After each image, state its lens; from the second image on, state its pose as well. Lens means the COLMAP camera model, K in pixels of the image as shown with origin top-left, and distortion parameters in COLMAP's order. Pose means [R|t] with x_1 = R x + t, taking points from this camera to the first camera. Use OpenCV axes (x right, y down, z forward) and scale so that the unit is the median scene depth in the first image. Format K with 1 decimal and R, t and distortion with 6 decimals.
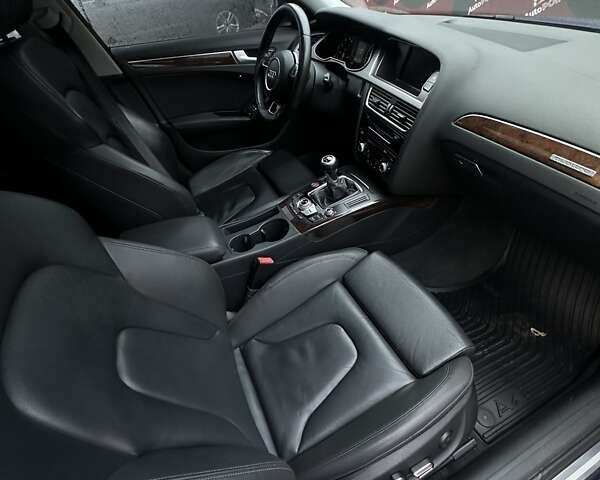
lens RADIAL K [[317.6, 0, 300.0], [0, 317.6, 240.0], [0, 0, 1]] dist [-0.003956, -0.000719]
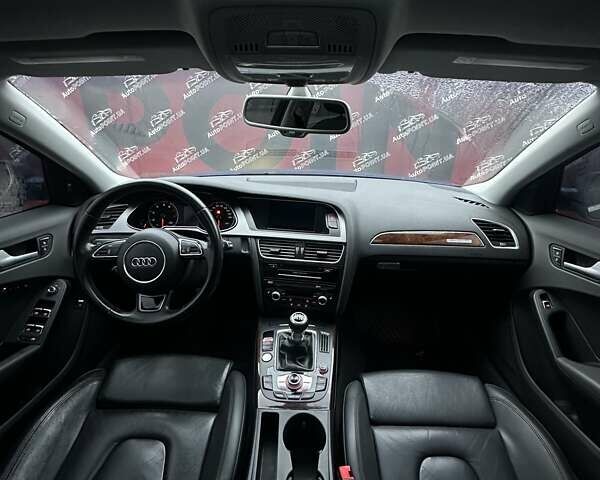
lens RADIAL K [[317.6, 0, 300.0], [0, 317.6, 240.0], [0, 0, 1]] dist [-0.003956, -0.000719]
pose [[0.439873, -0.248563, 0.862976, -0.605347], [0.560259, 0.826961, -0.047384, -0.376891], [-0.701870, 0.504333, 0.503017, 0.419423]]
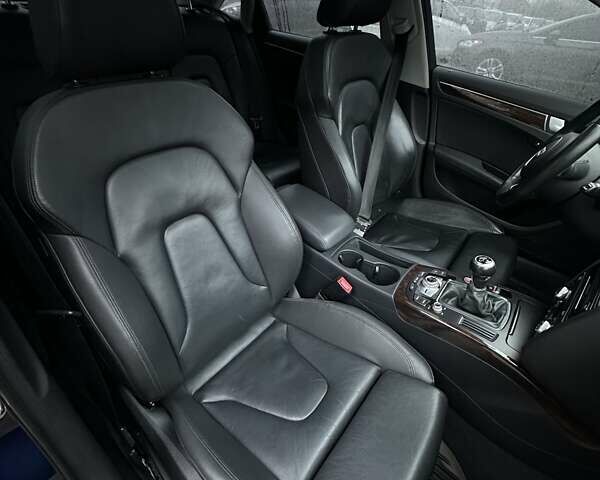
lens RADIAL K [[317.6, 0, 300.0], [0, 317.6, 240.0], [0, 0, 1]] dist [-0.003956, -0.000719]
pose [[0.428067, 0.647254, -0.630730, 0.339589], [-0.687757, 0.686070, 0.237273, -0.157059], [0.586301, 0.332221, 0.738837, 0.140765]]
